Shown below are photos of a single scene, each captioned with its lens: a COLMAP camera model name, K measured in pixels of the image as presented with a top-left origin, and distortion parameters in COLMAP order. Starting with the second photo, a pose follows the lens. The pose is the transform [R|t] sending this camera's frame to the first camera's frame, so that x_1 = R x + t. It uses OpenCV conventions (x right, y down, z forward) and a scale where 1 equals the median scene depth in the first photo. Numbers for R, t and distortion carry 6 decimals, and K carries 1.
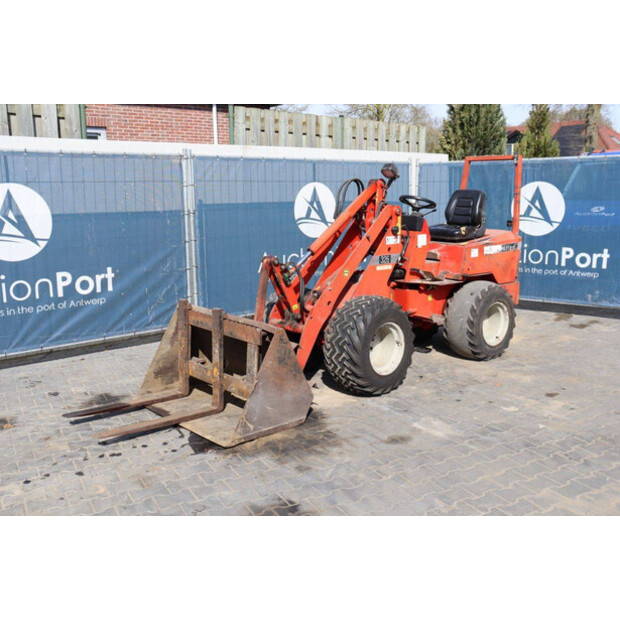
lens RADIAL K [[613.2, 0, 310.0], [0, 613.2, 310.0], [0, 0, 1]] dist [-0.125765, 0.196246]
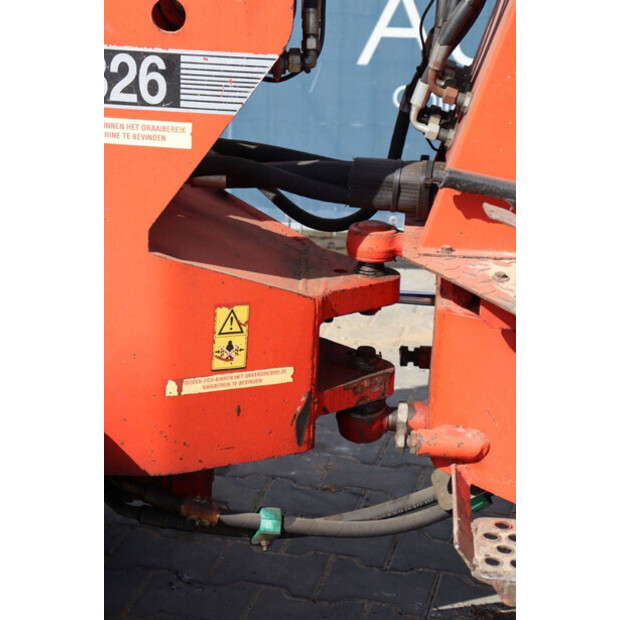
lens RADIAL K [[1397.9, 0, 310.0], [0, 1397.9, 310.0], [0, 0, 1]] dist [0.401767, -0.018557]
pose [[0.728710, 0.258828, -0.634027, 0.361764], [-0.173300, 0.965388, 0.194919, -0.095597], [0.662533, -0.032163, 0.748342, 0.709168]]
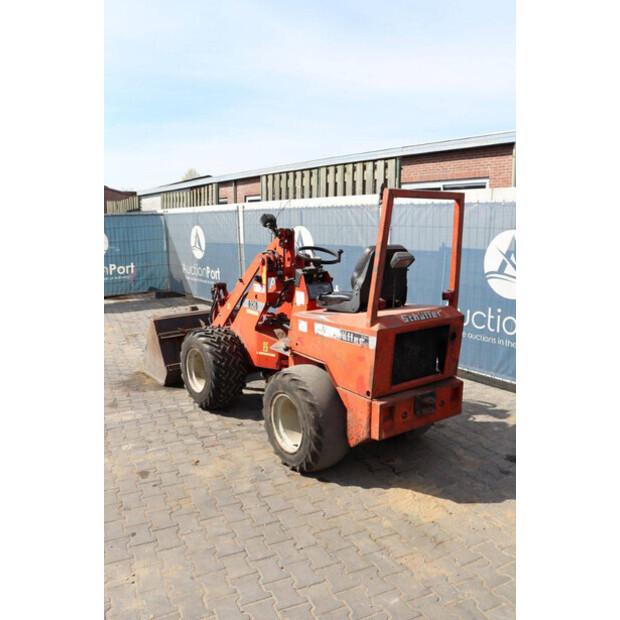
lens RADIAL K [[520.5, 0, 310.0], [0, 520.5, 310.0], [0, 0, 1]] dist [-0.132564, 0.003761]
pose [[-0.071035, 0.175008, -0.982001, 0.921483], [-0.192366, 0.963603, 0.185645, -0.239853], [0.978749, 0.202091, -0.034784, 1.042930]]
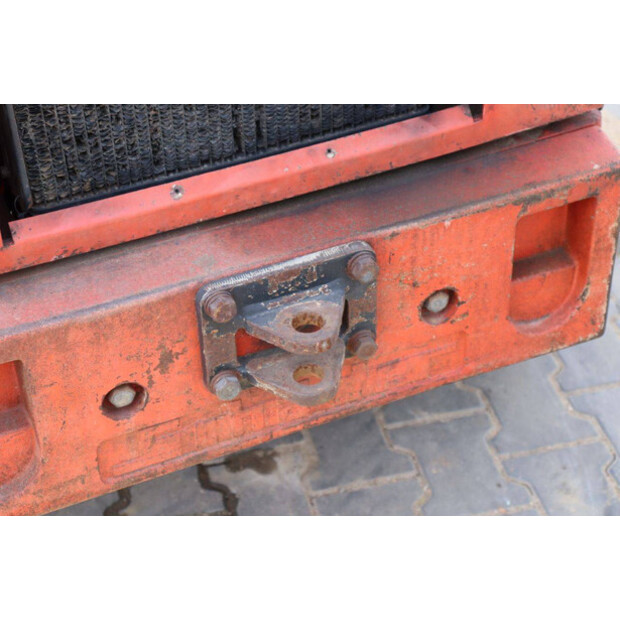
lens RADIAL K [[1422.3, 0, 321.1], [0, 1422.3, 309.8], [0, 0, 1]] dist [0.333433, 0.103256]
pose [[-0.255650, 0.614761, -0.746131, 0.532906], [-0.166644, 0.732204, 0.660384, -0.222229], [0.952299, 0.293166, -0.084742, 1.201278]]
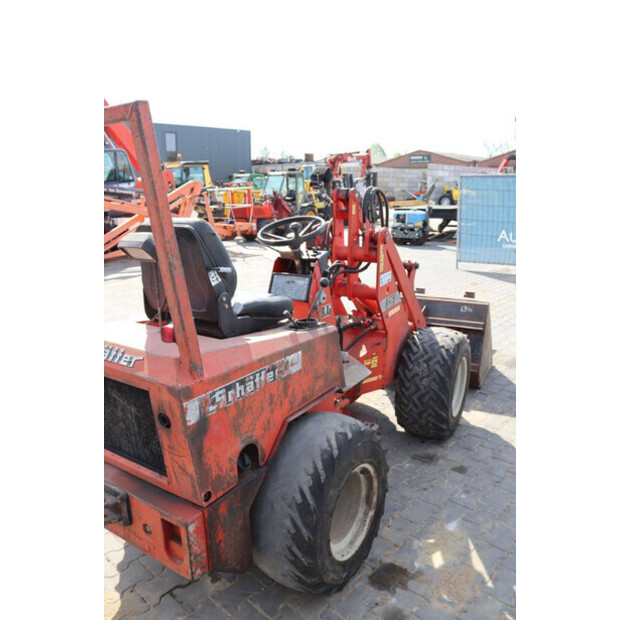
lens RADIAL K [[508.0, 0, 310.0], [0, 508.0, 310.0], [0, 0, 1]] dist [-0.181016, 0.166926]
pose [[-0.953015, 0.091244, -0.288853, 0.301716], [-0.038571, 0.909244, 0.414473, -0.303617], [0.300456, 0.406140, -0.863004, 1.438806]]
